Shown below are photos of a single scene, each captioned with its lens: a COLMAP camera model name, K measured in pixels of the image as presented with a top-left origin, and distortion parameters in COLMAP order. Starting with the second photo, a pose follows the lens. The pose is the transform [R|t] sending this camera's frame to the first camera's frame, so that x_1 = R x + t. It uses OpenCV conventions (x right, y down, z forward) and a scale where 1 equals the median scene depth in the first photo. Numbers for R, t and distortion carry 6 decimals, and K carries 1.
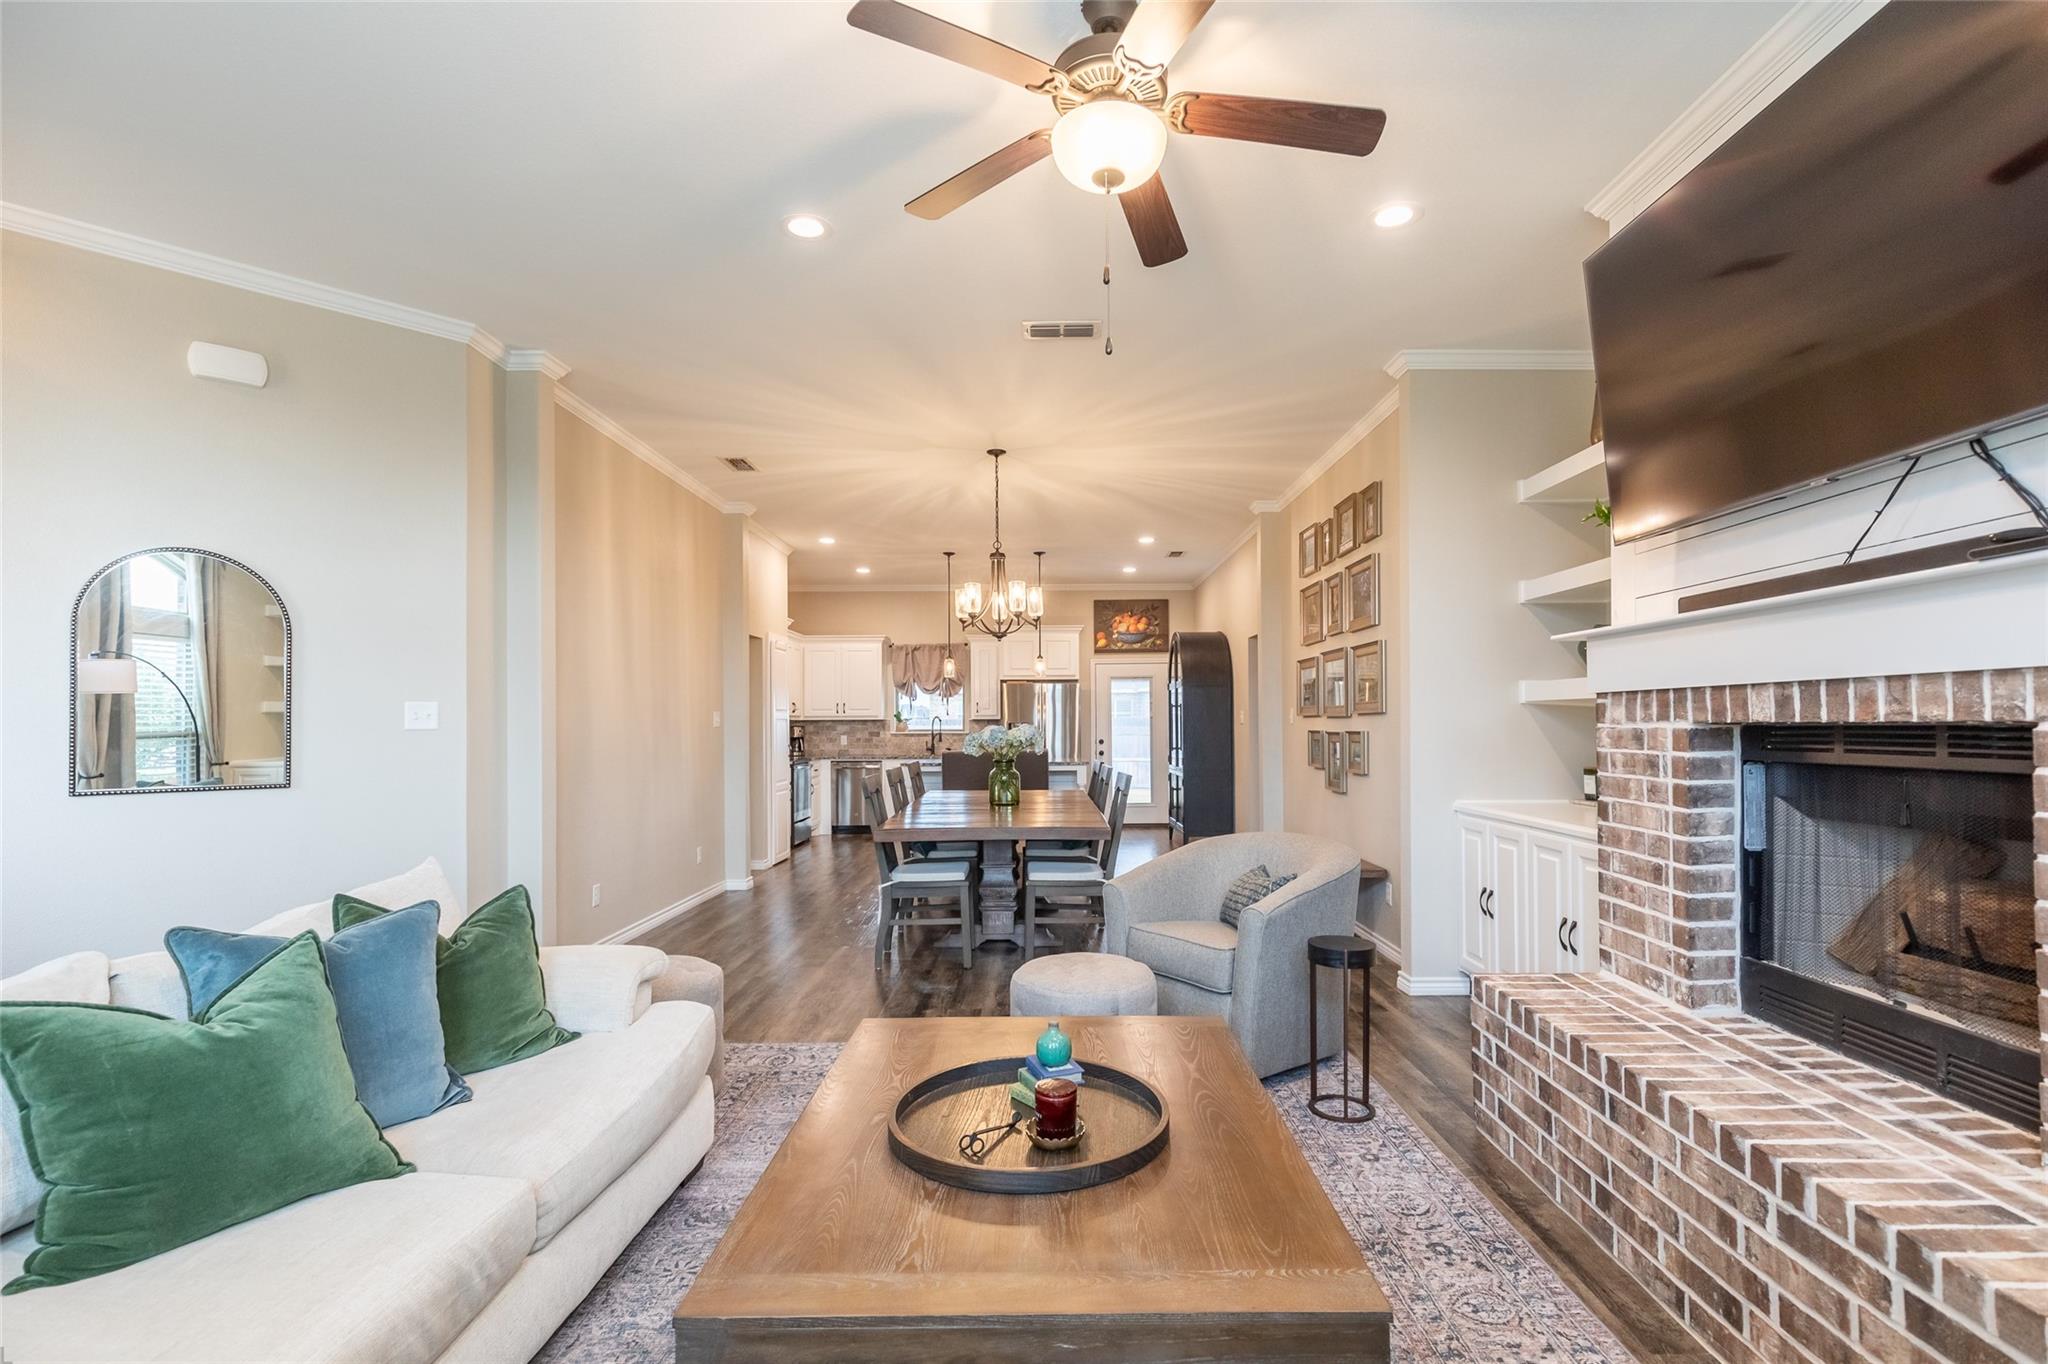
lens RADIAL K [[935.1, 0, 1056.1], [0, 935.1, 733.9], [0, 0, 1]] dist [0.012469, -0.001776]
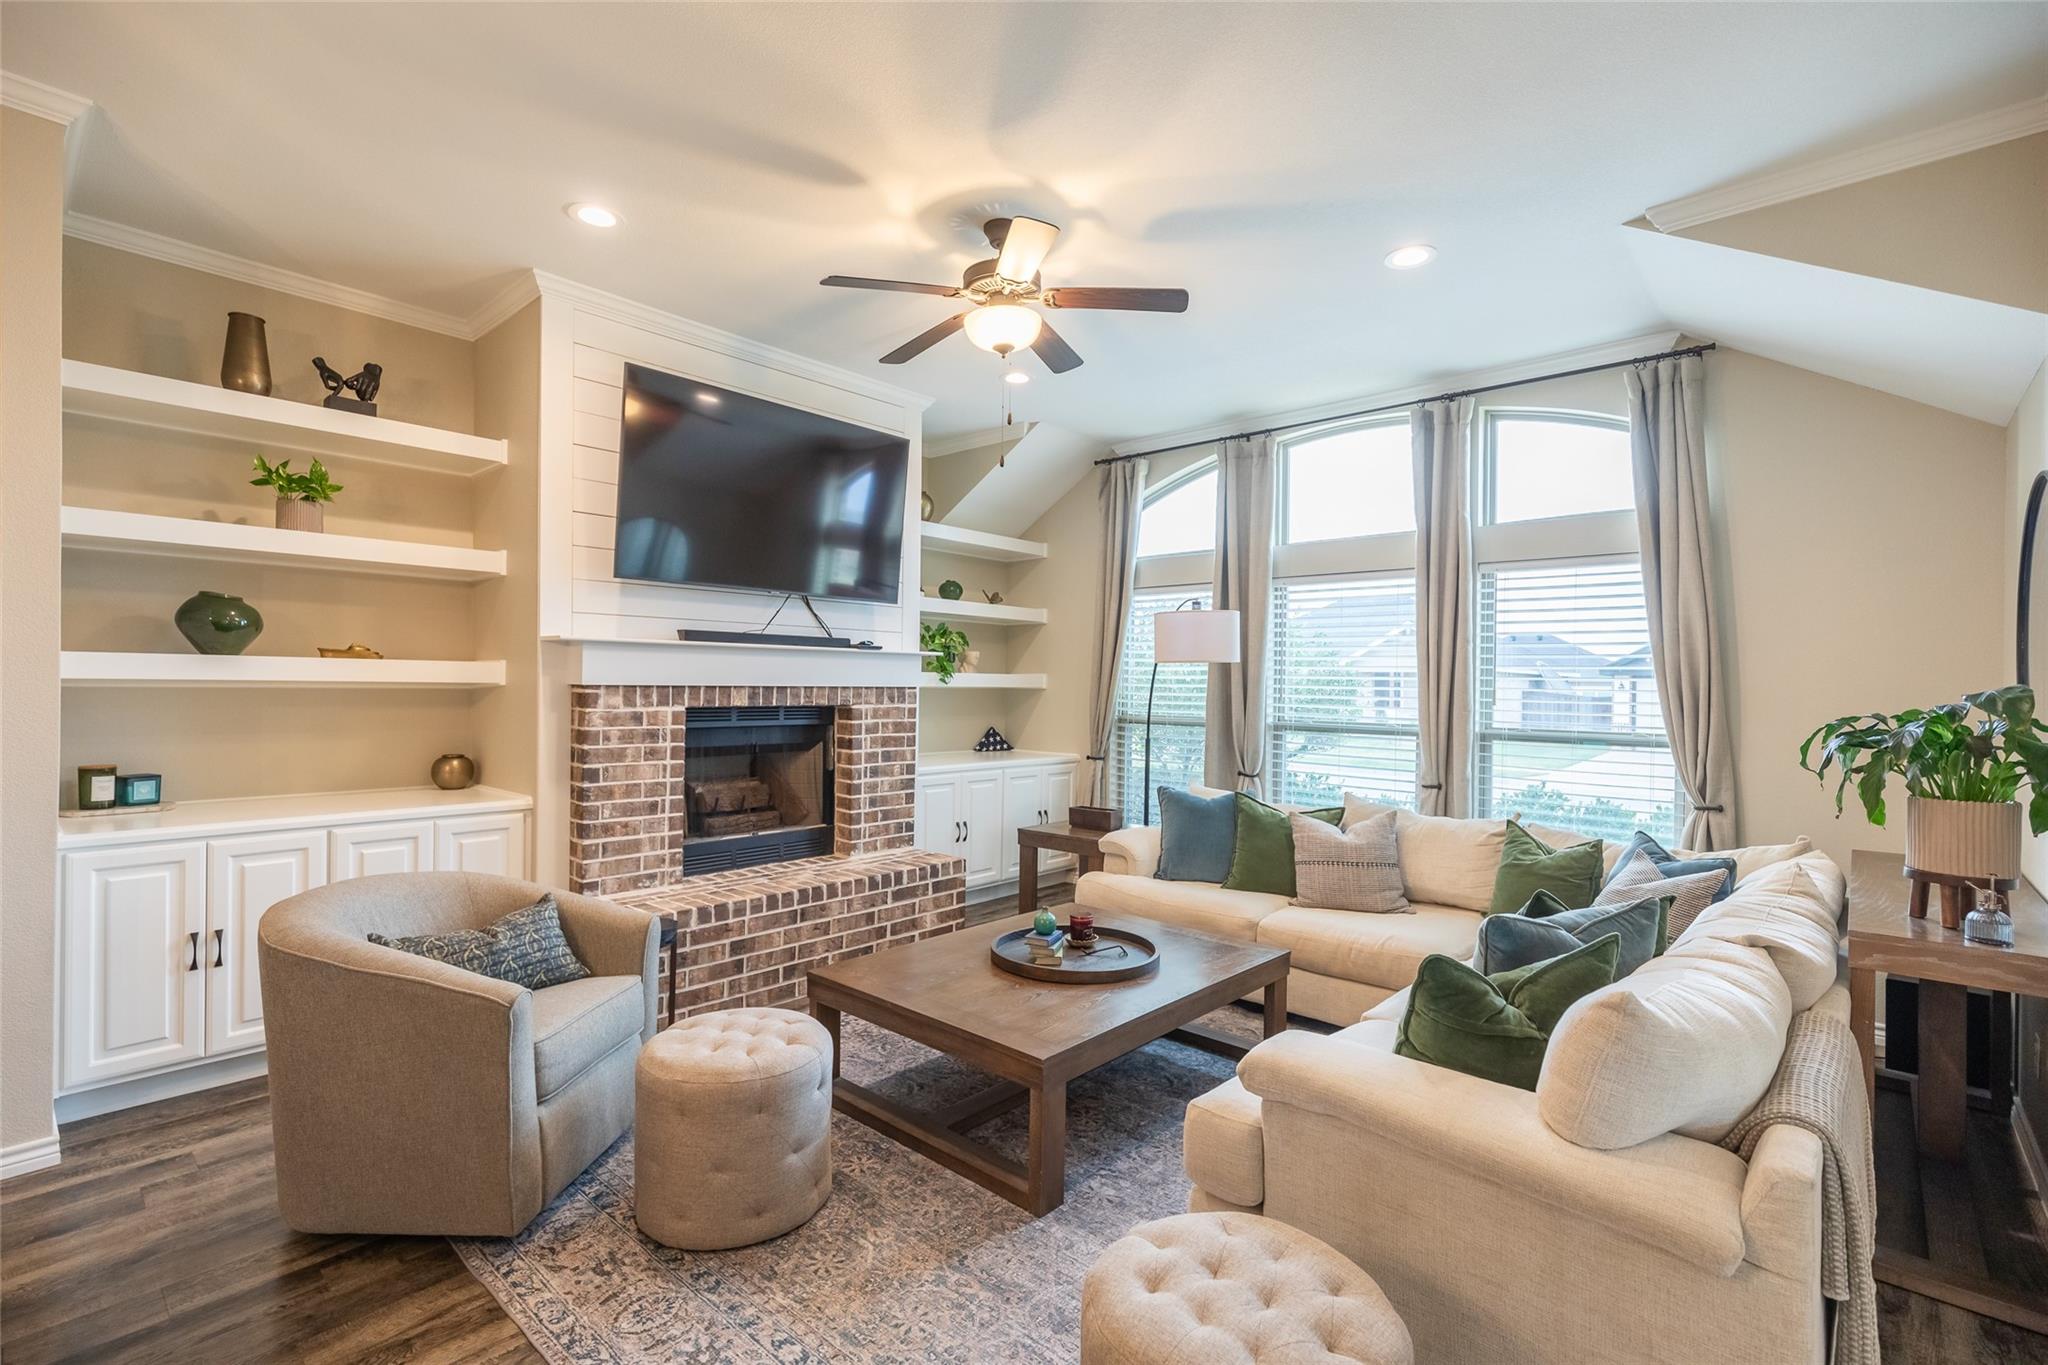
lens RADIAL K [[935.1, 0, 1034.5], [0, 935.1, 685.2], [0, 0, 1]] dist [0.012469, -0.001776]
pose [[-0.748125, -0.005455, 0.663535, -0.864130], [-0.004397, 0.999985, 0.003263, -0.058577], [-0.663543, -0.000477, -0.748138, 1.832026]]
